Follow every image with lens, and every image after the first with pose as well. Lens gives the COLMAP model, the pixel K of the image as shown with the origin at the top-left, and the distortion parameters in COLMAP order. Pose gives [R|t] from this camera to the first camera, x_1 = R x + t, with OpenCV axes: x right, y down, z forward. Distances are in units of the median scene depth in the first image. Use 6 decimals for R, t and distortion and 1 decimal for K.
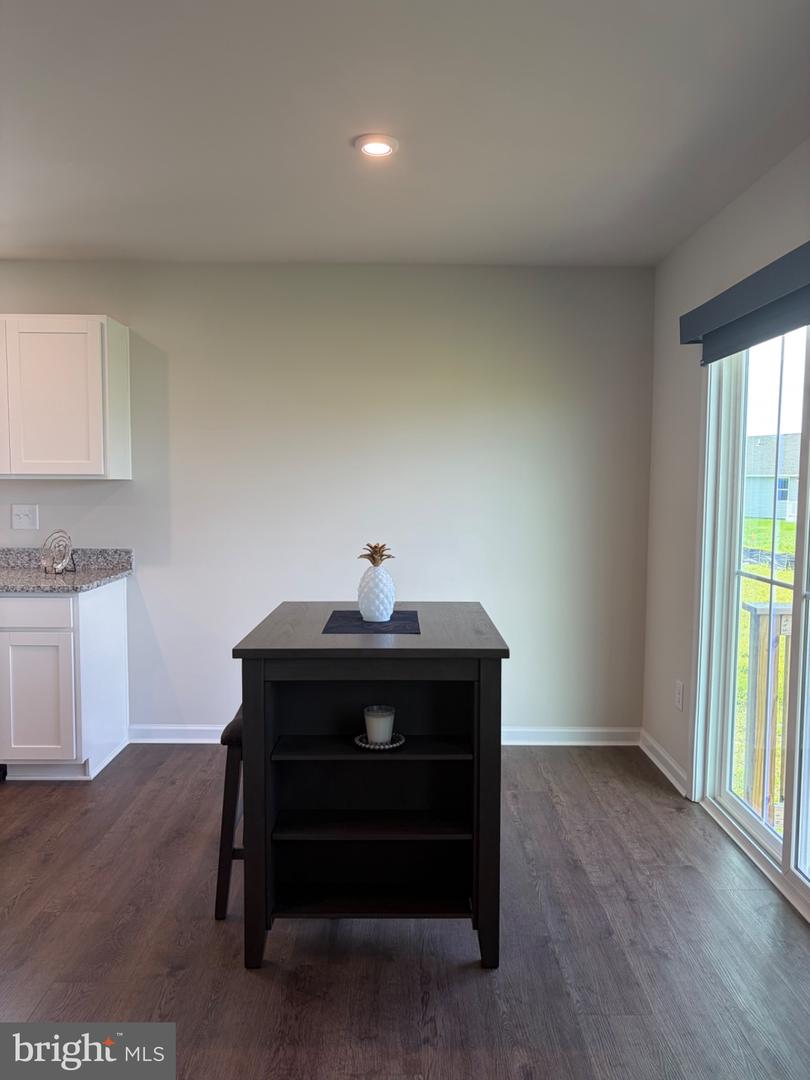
lens RADIAL K [[827.8, 0, 405.0], [0, 827.8, 540.0], [0, 0, 1]] dist [0.041505, -0.000528]
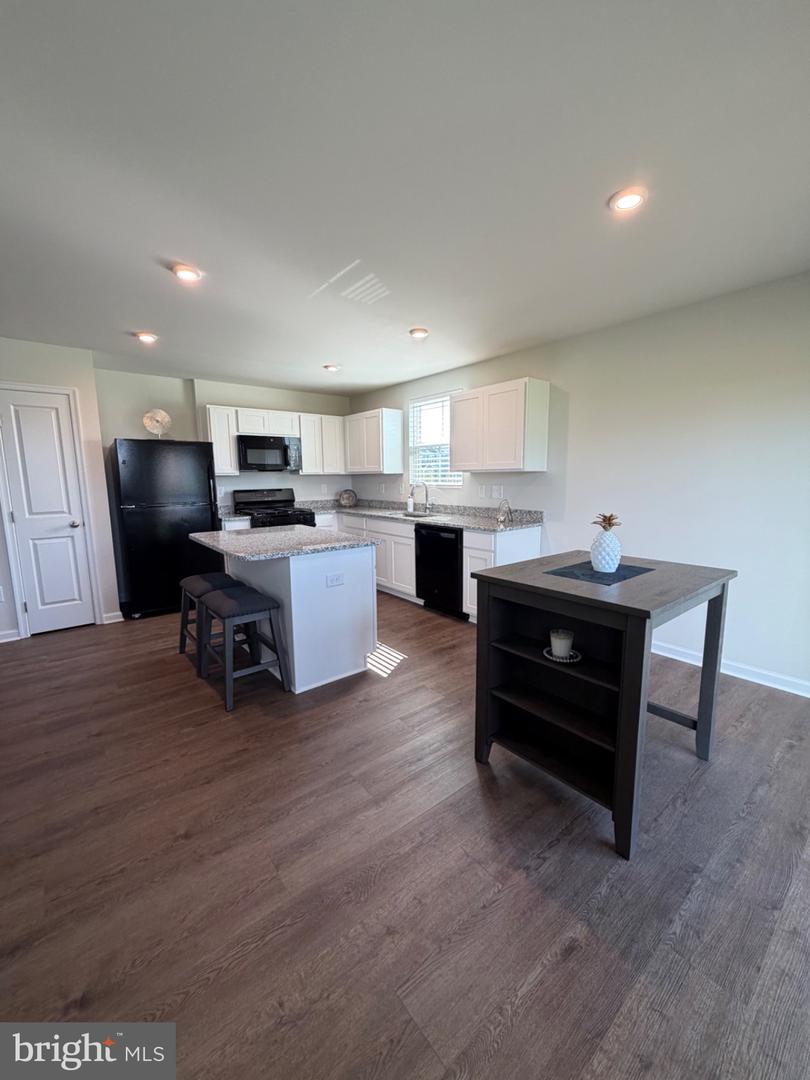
lens RADIAL K [[431.7, 0, 405.0], [0, 431.7, 537.3], [0, 0, 1]] dist [0.001847, 0.000593]
pose [[0.623758, 0.096984, -0.775577, 0.350698], [-0.039879, 0.994929, 0.092341, -0.010661], [0.780599, -0.026669, 0.624462, 0.350991]]
